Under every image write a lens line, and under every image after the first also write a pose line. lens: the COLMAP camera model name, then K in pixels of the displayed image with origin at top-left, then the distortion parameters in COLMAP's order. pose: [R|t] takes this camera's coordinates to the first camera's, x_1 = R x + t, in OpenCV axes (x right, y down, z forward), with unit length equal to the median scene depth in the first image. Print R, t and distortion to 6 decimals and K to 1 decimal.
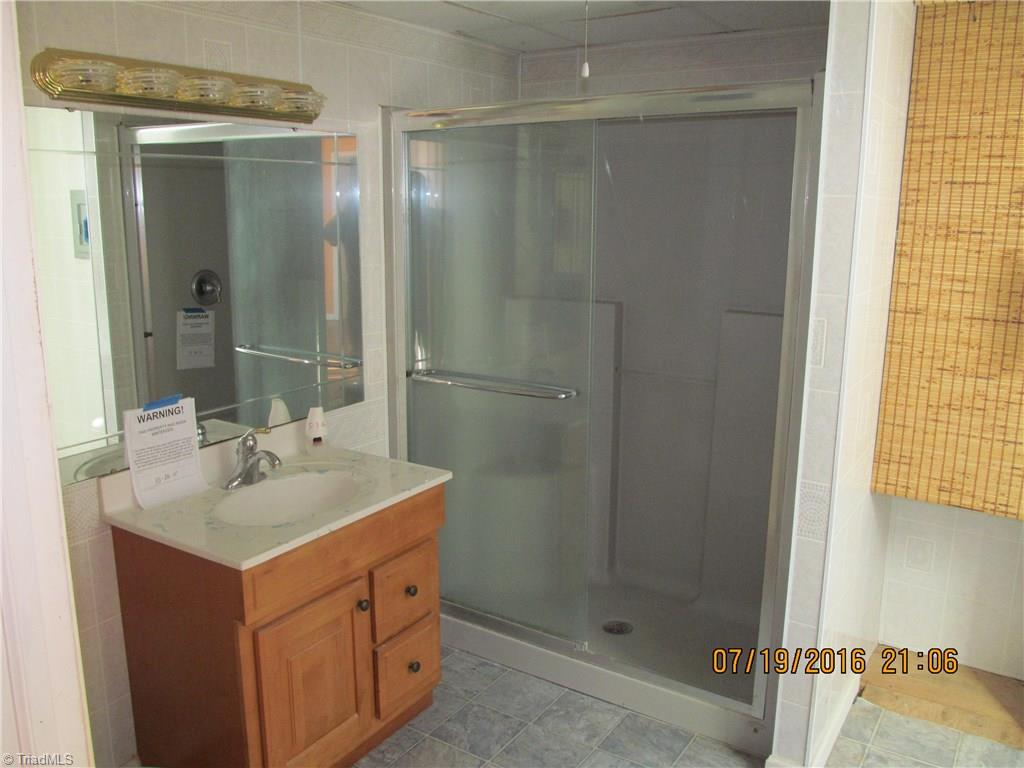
lens RADIAL K [[852.1, 0, 512.0], [0, 852.1, 384.0], [0, 0, 1]] dist [-0.074933, 0.014421]
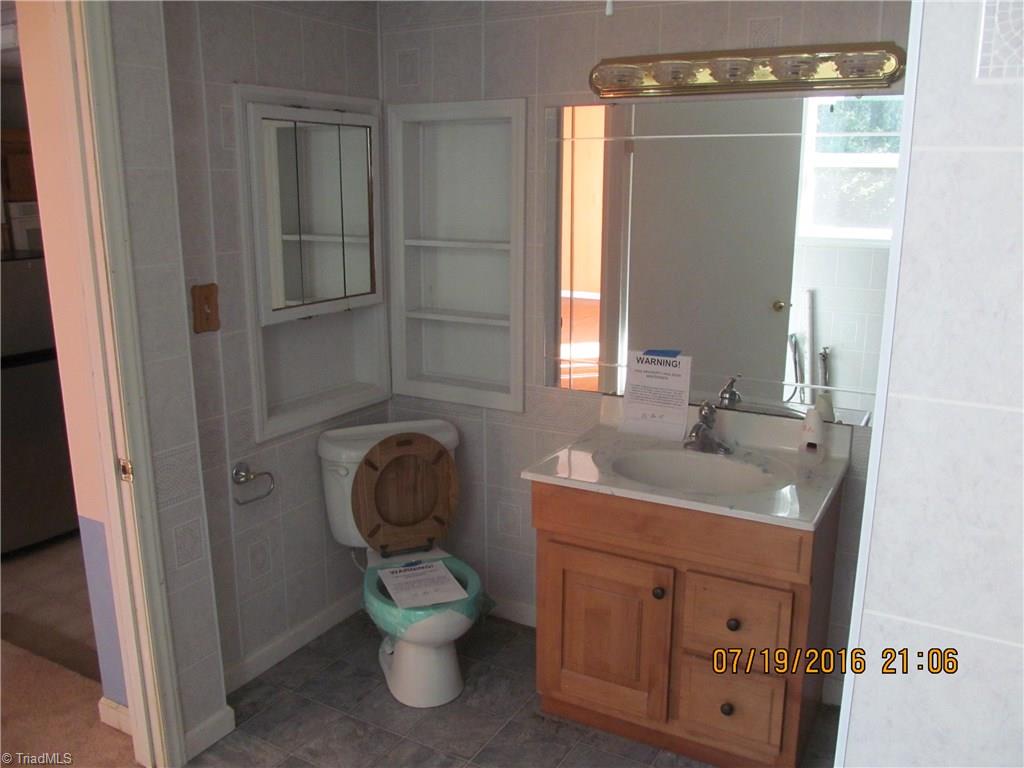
lens RADIAL K [[852.1, 0, 512.0], [0, 852.1, 384.0], [0, 0, 1]] dist [-0.074933, 0.014421]
pose [[0.060828, 0.231187, -0.971006, 0.708771], [-0.205909, 0.954789, 0.214427, -0.143839], [0.976679, 0.186896, 0.105681, 0.686570]]
